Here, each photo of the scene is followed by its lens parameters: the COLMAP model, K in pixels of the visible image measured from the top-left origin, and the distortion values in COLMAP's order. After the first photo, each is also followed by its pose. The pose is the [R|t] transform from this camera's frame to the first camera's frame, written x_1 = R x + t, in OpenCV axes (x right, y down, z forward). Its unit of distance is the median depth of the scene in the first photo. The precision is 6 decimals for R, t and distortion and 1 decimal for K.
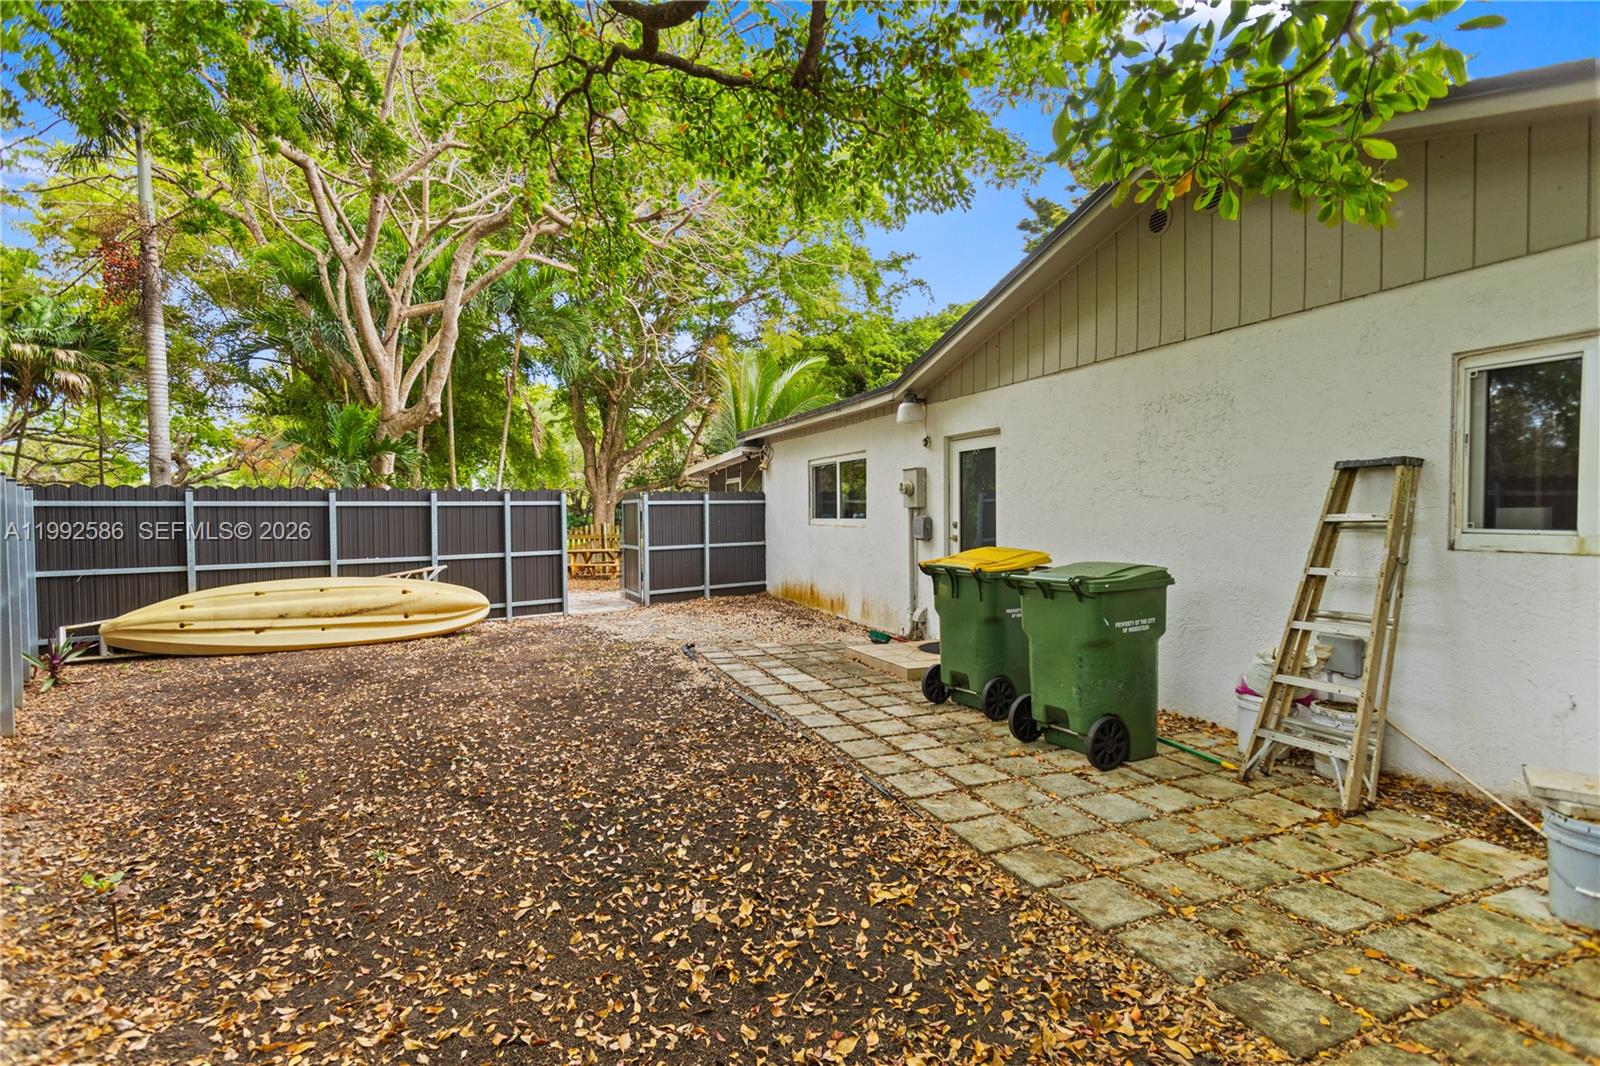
lens RADIAL K [[774.8, 0, 800.0], [0, 774.8, 533.0], [0, 0, 1]] dist [0.003282, 0.000689]
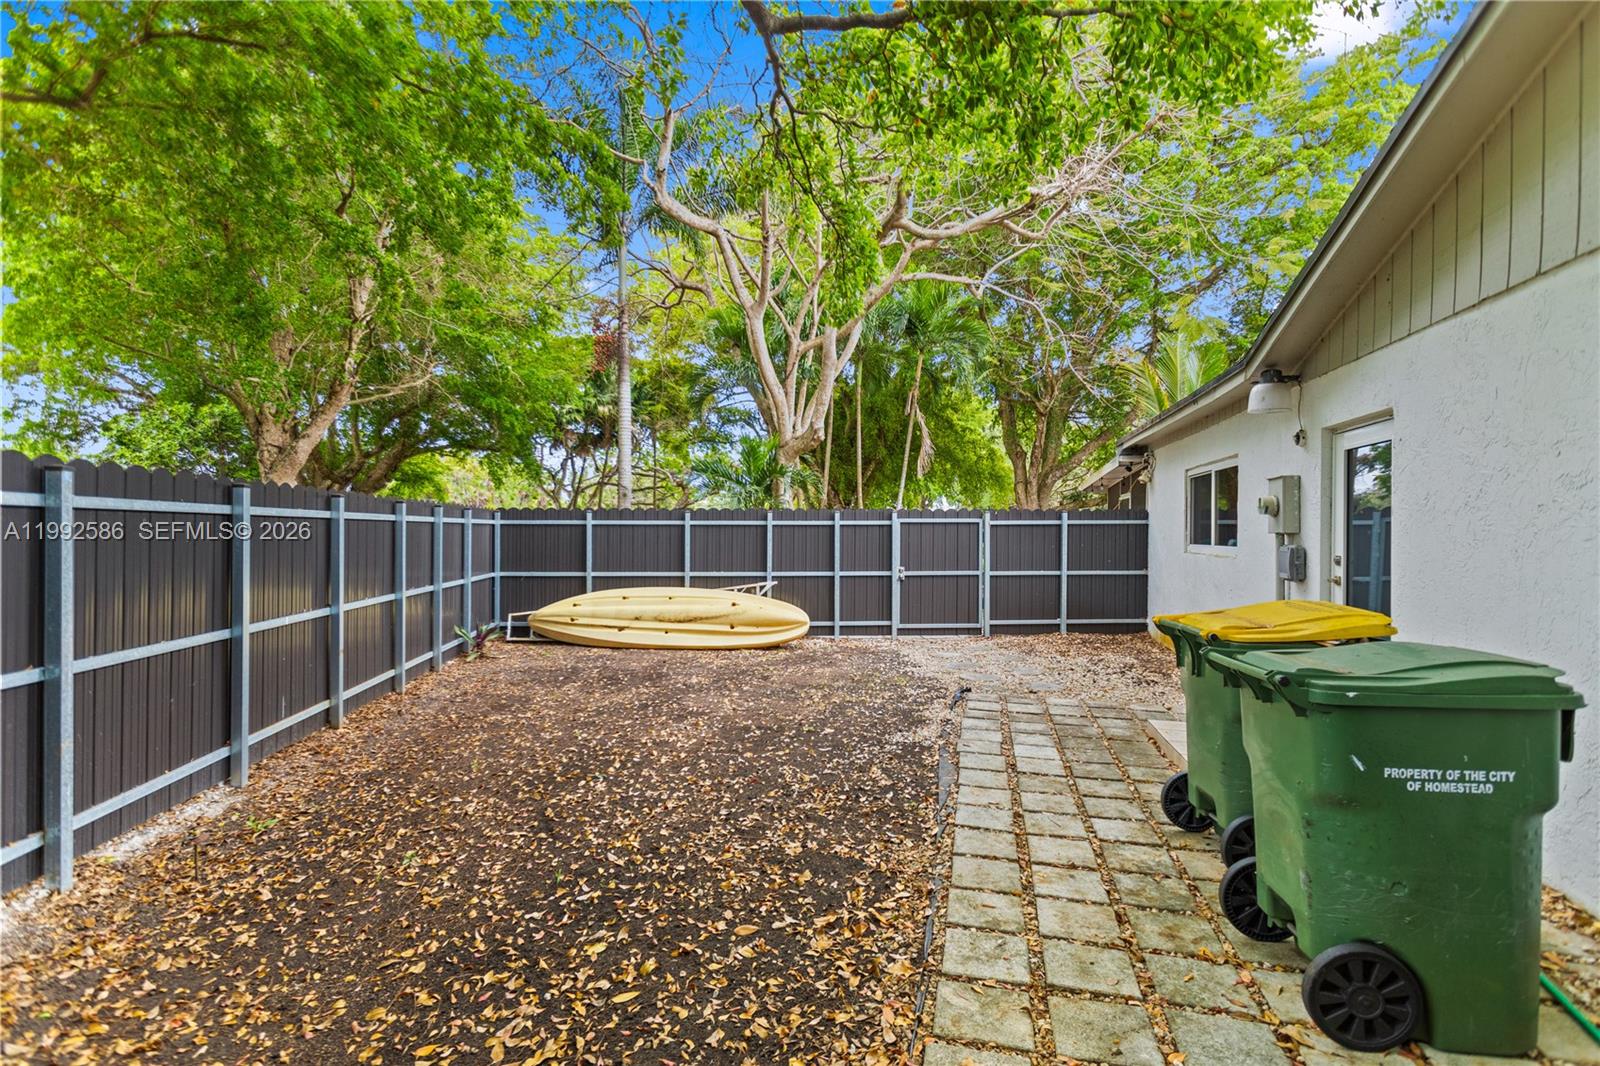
lens RADIAL K [[774.8, 0, 800.0], [0, 774.8, 533.0], [0, 0, 1]] dist [0.003282, 0.000689]
pose [[0.803620, 0.013413, -0.594992, 0.343464], [-0.025811, 0.999591, -0.012327, -0.021219], [0.594583, 0.025263, 0.803637, 0.297024]]
